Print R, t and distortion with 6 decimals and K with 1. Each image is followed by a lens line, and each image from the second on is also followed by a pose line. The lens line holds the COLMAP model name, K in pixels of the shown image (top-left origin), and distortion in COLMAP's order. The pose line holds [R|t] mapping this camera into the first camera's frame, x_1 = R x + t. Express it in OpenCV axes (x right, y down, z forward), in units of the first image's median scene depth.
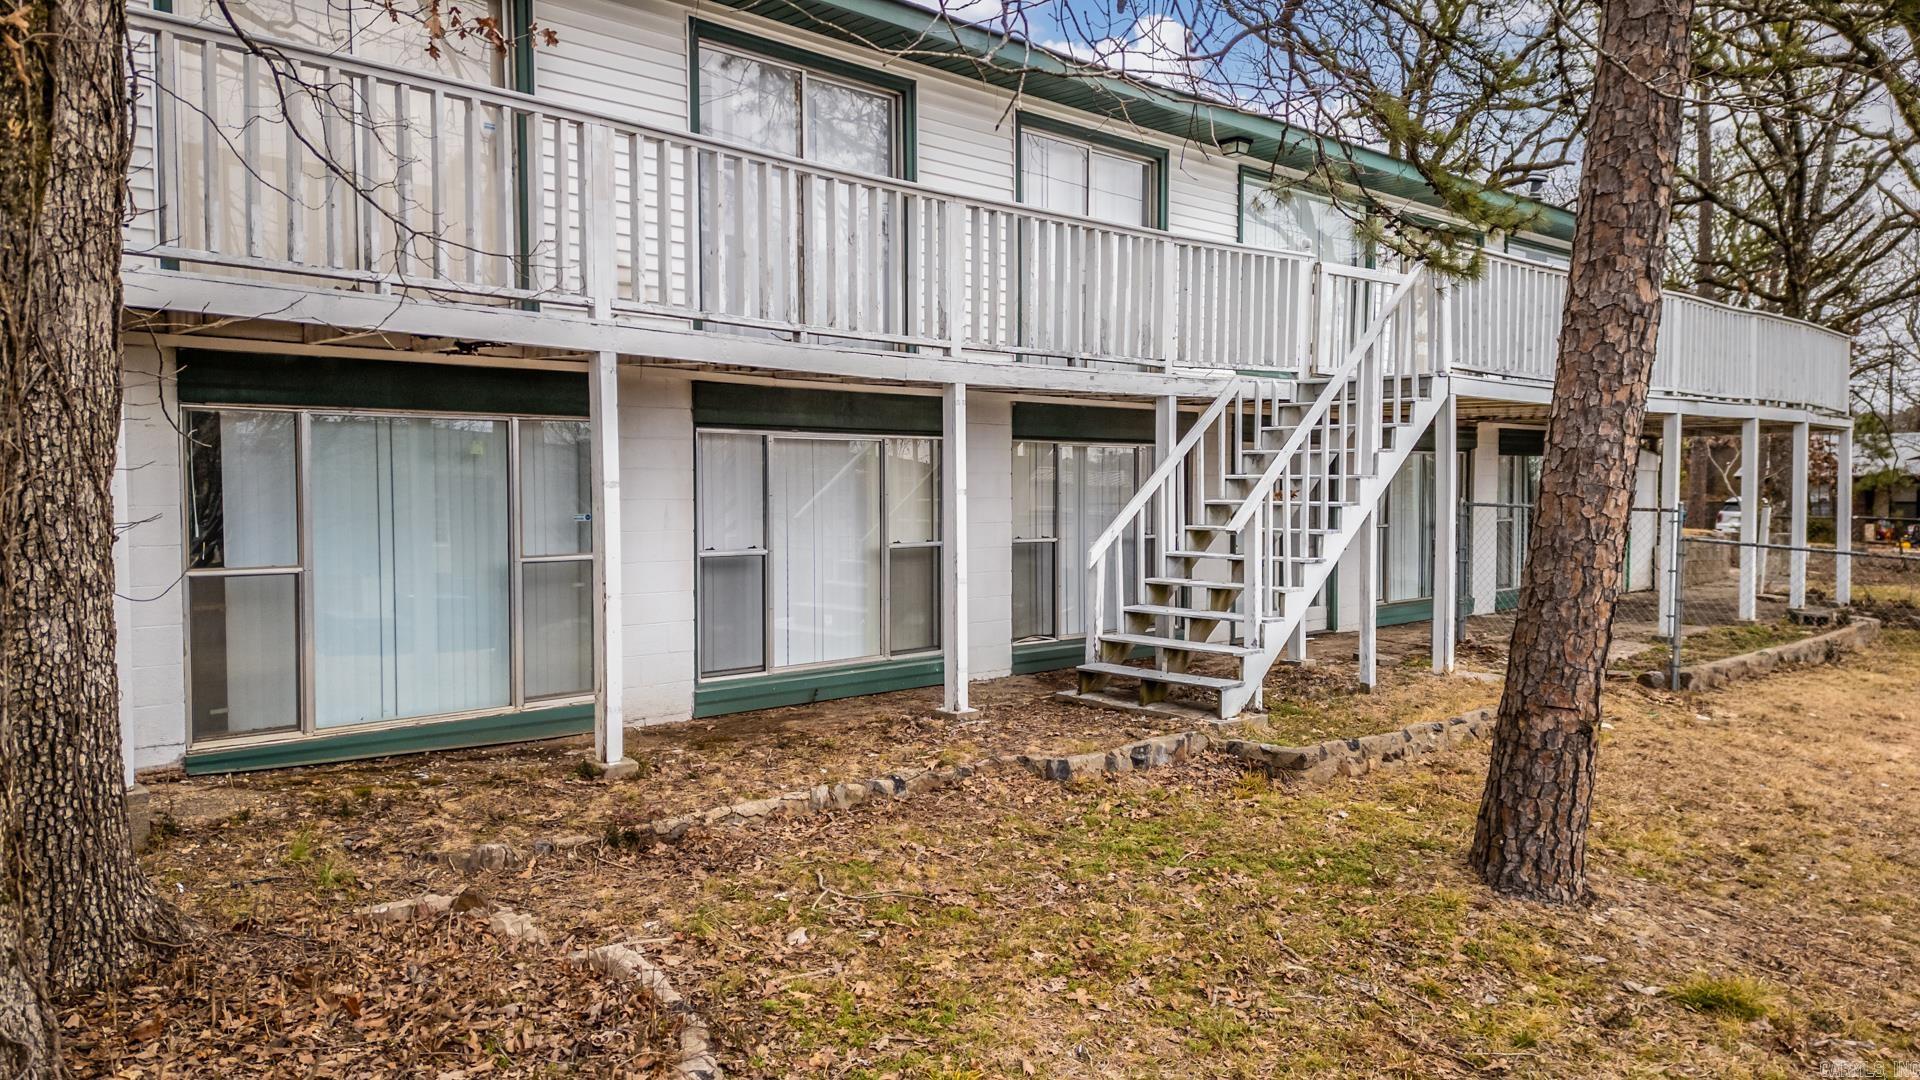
lens RADIAL K [[1398.4, 0, 954.9], [0, 1398.4, 544.5], [0, 0, 1]] dist [0.010258, -0.002167]
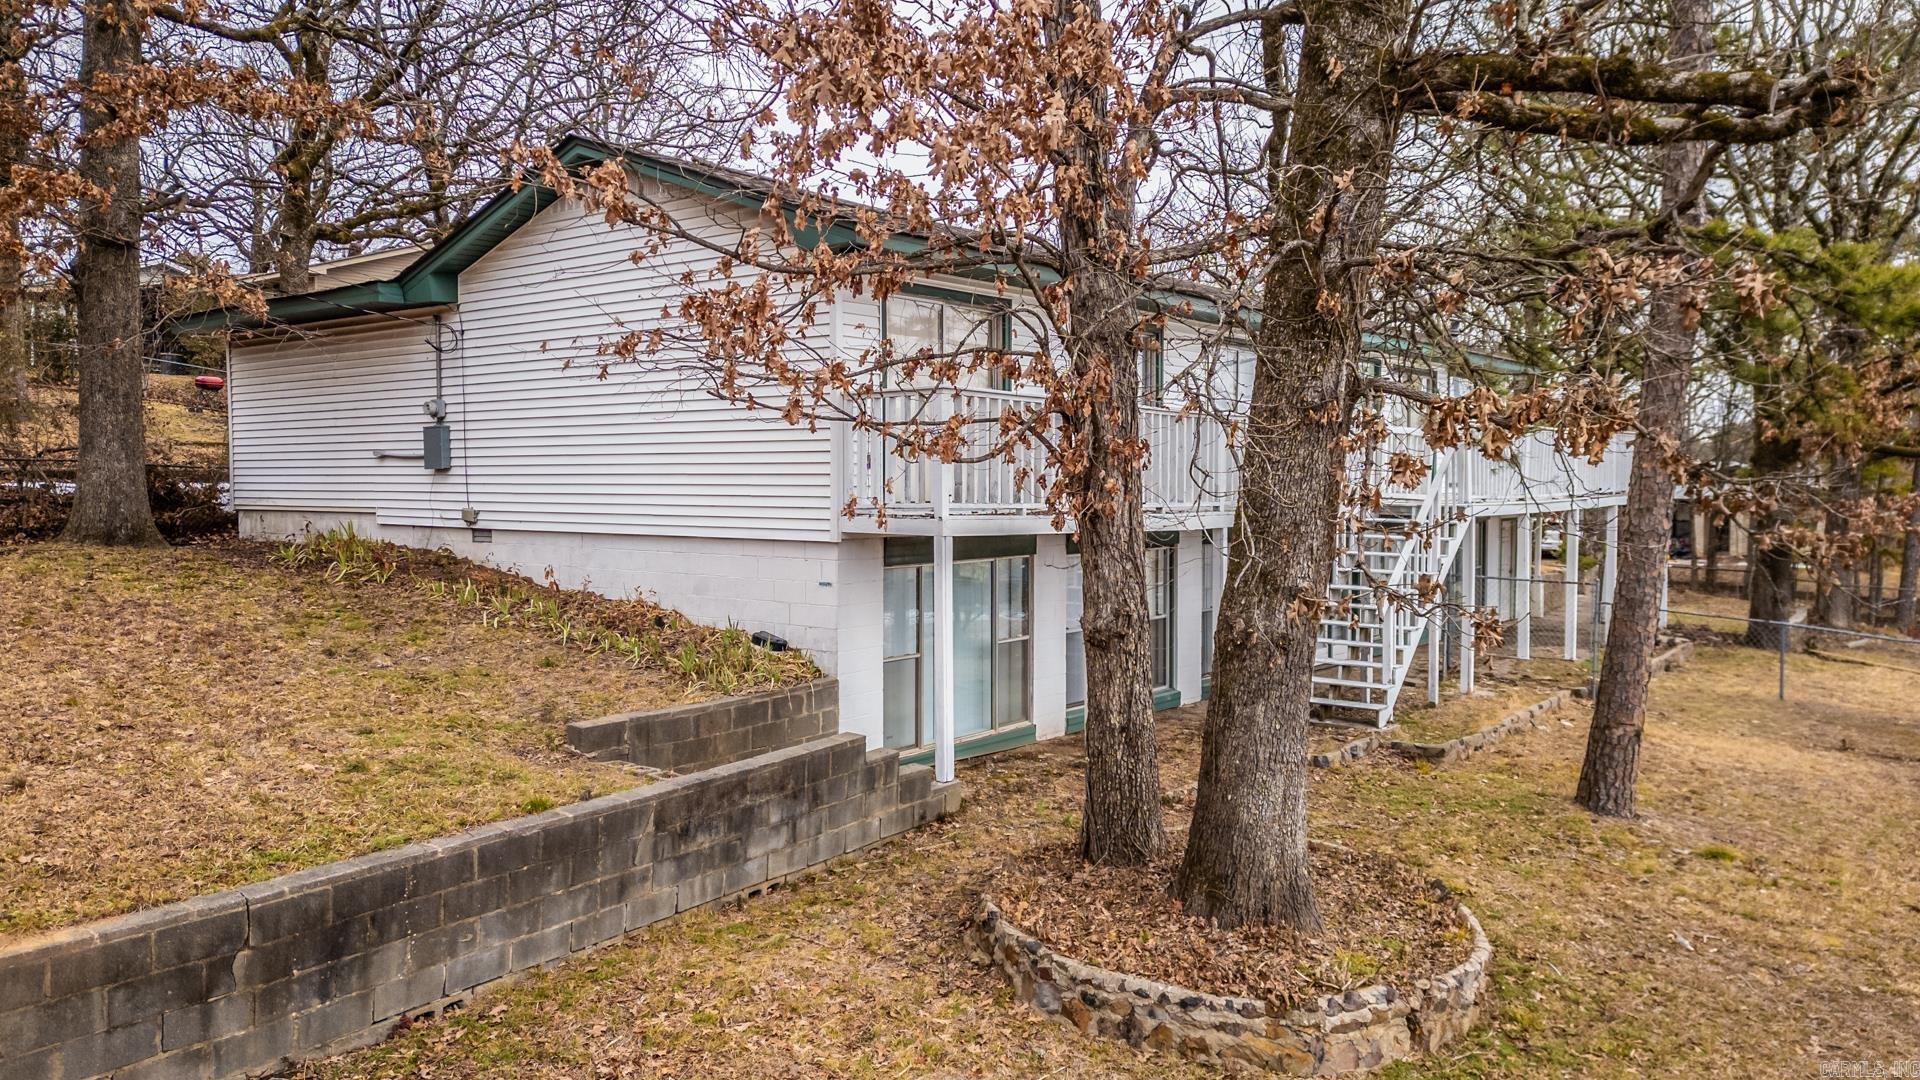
lens RADIAL K [[1398.4, 0, 964.3], [0, 1398.4, 537.1], [0, 0, 1]] dist [0.010258, -0.002167]
pose [[0.989250, -0.004805, 0.146156, -0.793819], [0.004882, 0.999988, -0.000165, -0.155259], [-0.146154, 0.000877, 0.989261, -0.856916]]
